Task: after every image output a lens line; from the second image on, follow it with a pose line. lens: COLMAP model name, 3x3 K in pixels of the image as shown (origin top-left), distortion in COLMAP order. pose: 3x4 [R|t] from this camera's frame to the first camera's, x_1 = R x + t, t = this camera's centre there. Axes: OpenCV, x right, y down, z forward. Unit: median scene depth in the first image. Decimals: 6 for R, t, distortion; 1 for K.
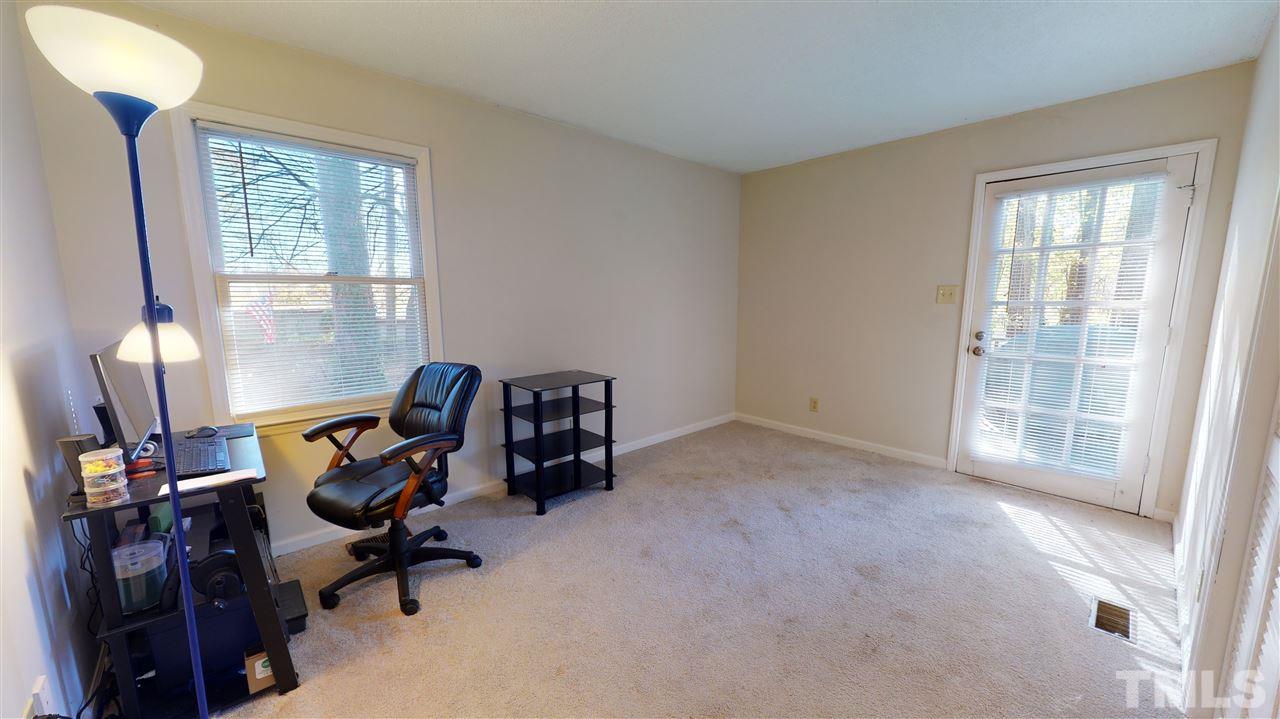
lens RADIAL K [[468.6, 0, 640.6], [0, 468.6, 362.0], [0, 0, 1]] dist [-0.001234, -0.000042]
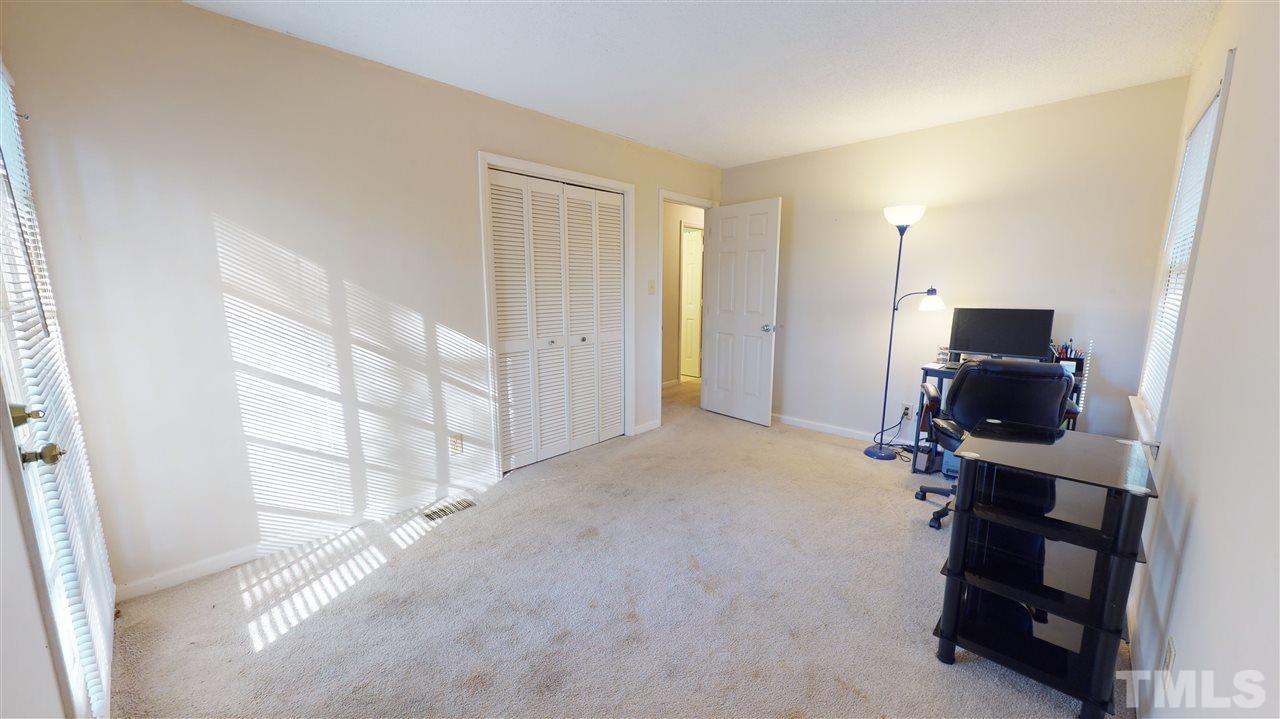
lens RADIAL K [[468.6, 0, 640.6], [0, 468.6, 362.0], [0, 0, 1]] dist [-0.001234, -0.000042]
pose [[-0.998157, 0.011502, -0.059584, 0.392960], [-0.007516, 0.950878, 0.309474, -0.280890], [0.060217, 0.309351, -0.949039, 1.820230]]
